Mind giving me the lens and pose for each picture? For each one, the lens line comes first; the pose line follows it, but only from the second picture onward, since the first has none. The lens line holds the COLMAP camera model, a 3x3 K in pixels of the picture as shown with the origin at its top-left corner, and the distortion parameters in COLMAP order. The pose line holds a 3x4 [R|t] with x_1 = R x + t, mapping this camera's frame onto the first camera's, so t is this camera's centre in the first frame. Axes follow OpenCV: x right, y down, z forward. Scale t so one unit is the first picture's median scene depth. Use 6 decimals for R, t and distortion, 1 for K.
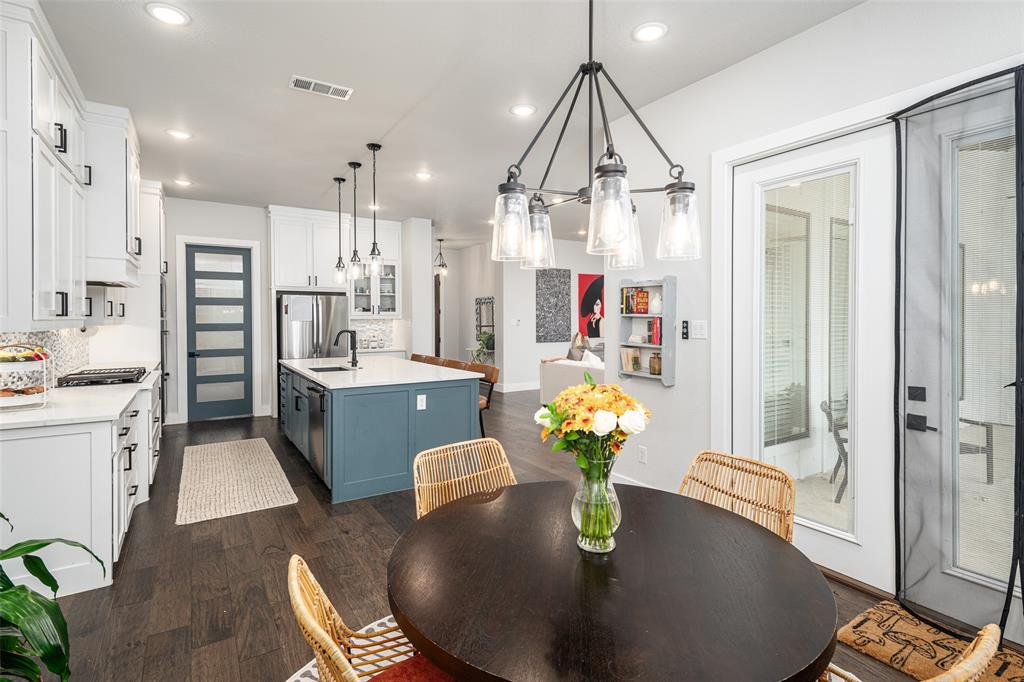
lens RADIAL K [[484.4, 0, 492.3], [0, 484.4, 323.2], [0, 0, 1]] dist [0.001523, 0.000082]
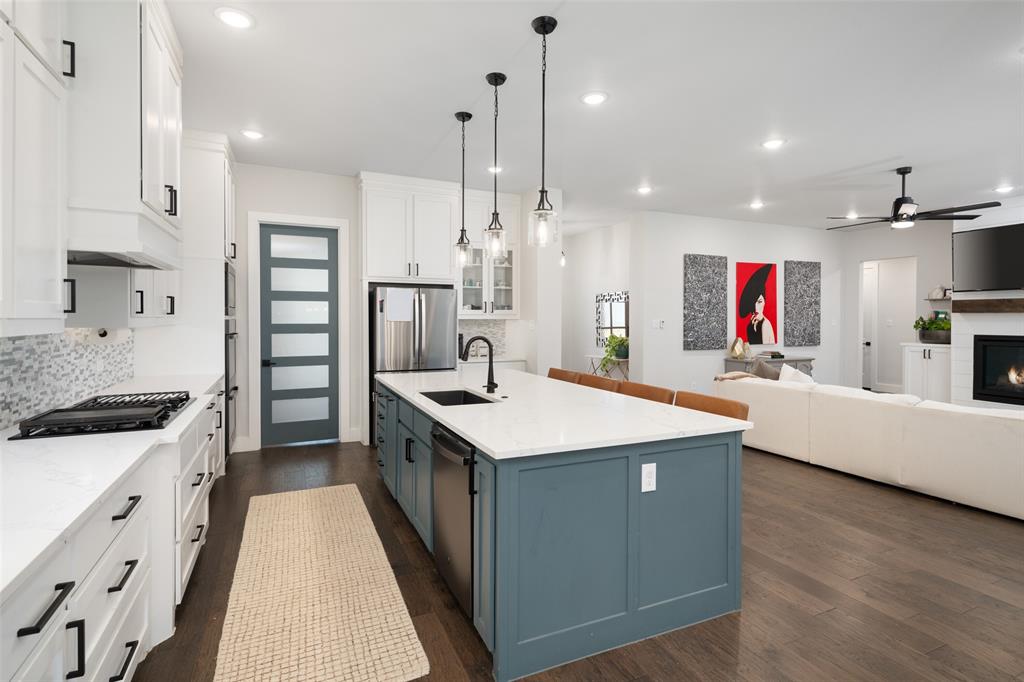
lens RADIAL K [[489.8, 0, 503.4], [0, 489.8, 323.9], [0, 0, 1]] dist [0.003899, 0.000227]
pose [[0.991902, 0.006652, -0.126832, -0.133260], [-0.006501, 0.999978, 0.001606, -0.002876], [0.126840, -0.000768, 0.991923, 0.251399]]
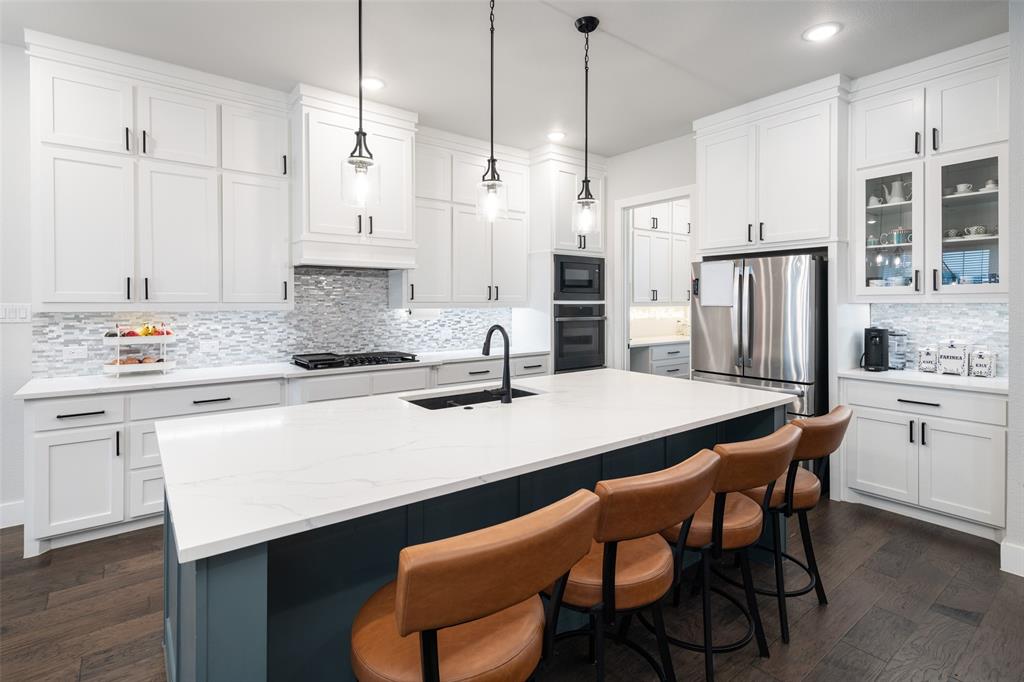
lens RADIAL K [[488.2, 0, 516.0], [0, 488.2, 303.3], [0, 0, 1]] dist [0.003641, 0.000070]
pose [[0.130845, 0.001325, -0.991402, 0.140214], [-0.010464, 0.999945, -0.000045, -0.005807], [0.991348, 0.010380, 0.130852, 0.686956]]
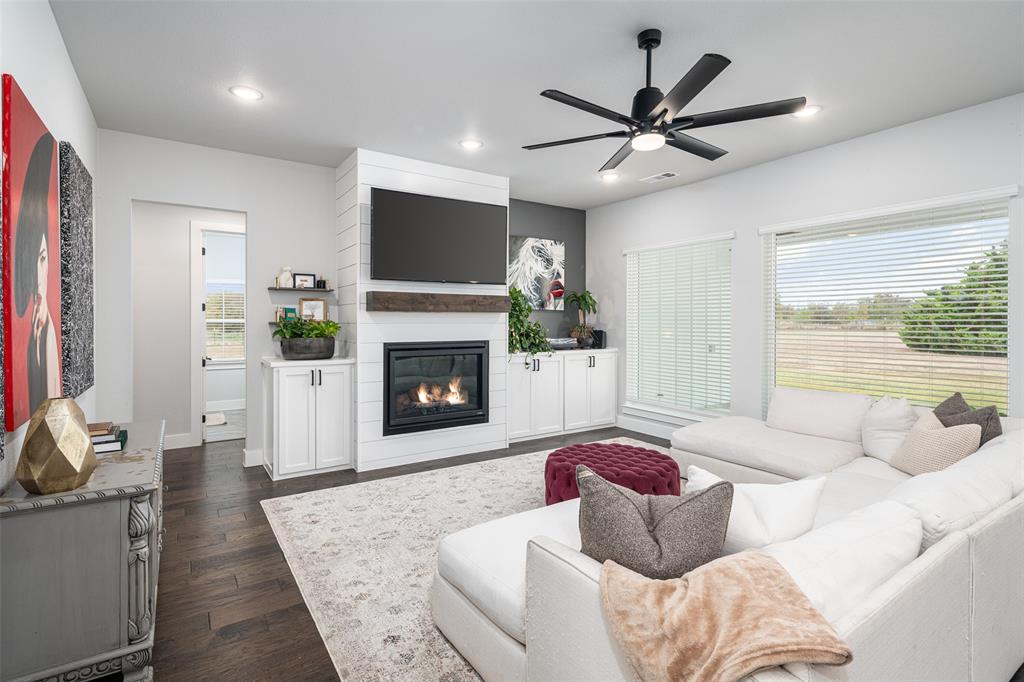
lens RADIAL K [[489.8, 0, 503.4], [0, 489.8, 323.9], [0, 0, 1]] dist [0.003899, 0.000227]
pose [[-0.032174, -0.002103, 0.999480, -0.010993], [0.008396, 0.999962, 0.002375, -0.011783], [-0.999447, 0.008468, -0.032155, 1.176394]]
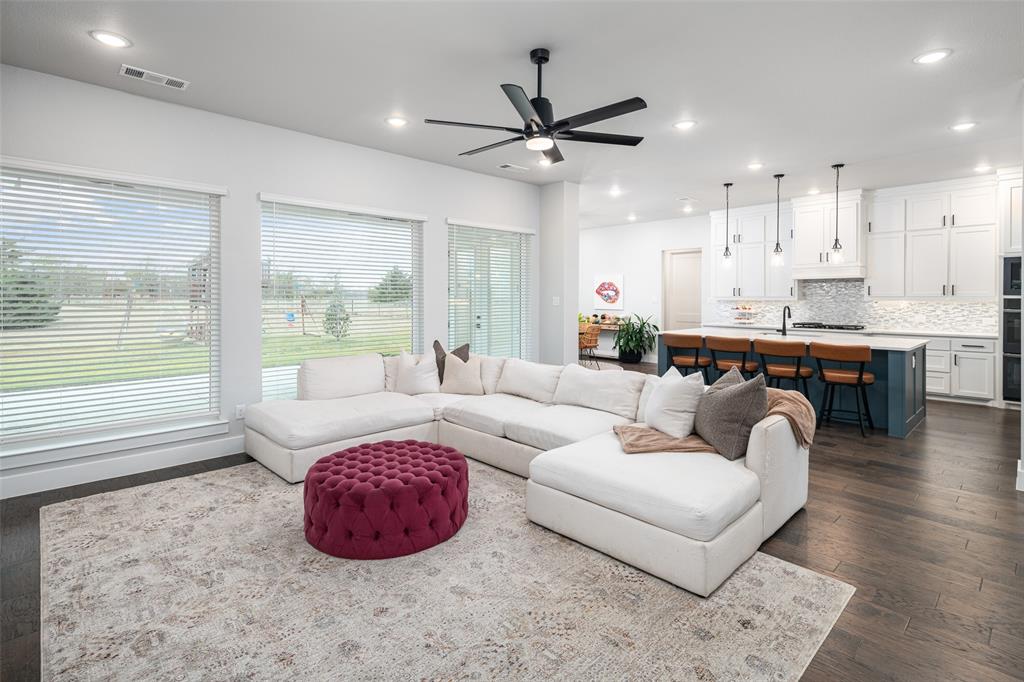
lens RADIAL K [[488.2, 0, 516.0], [0, 488.2, 303.3], [0, 0, 1]] dist [0.003641, 0.000070]
pose [[-0.971452, 0.004001, -0.237202, 0.495777], [-0.001691, 0.999716, 0.023788, -0.015855], [0.237230, 0.023510, -0.971169, 1.488195]]
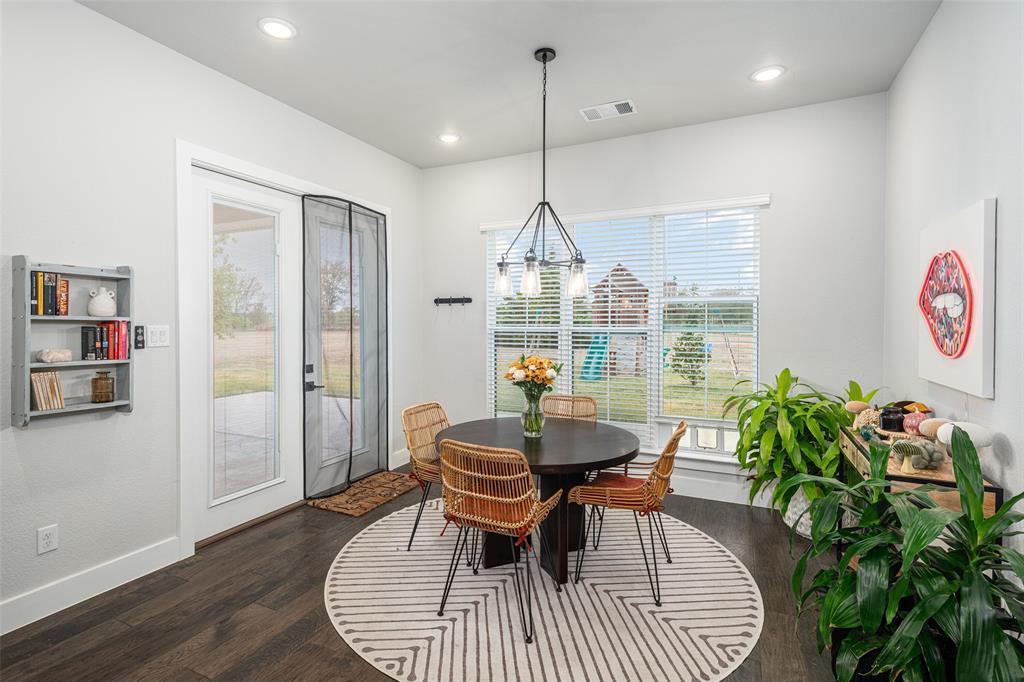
lens RADIAL K [[499.2, 0, 509.5], [0, 499.2, 328.1], [0, 0, 1]] dist [0.011547, 0.000270]
pose [[-0.553355, -0.007906, 0.832908, -0.291958], [0.008395, 0.999851, 0.015068, -0.004060], [-0.832903, 0.015331, -0.553207, 0.436749]]
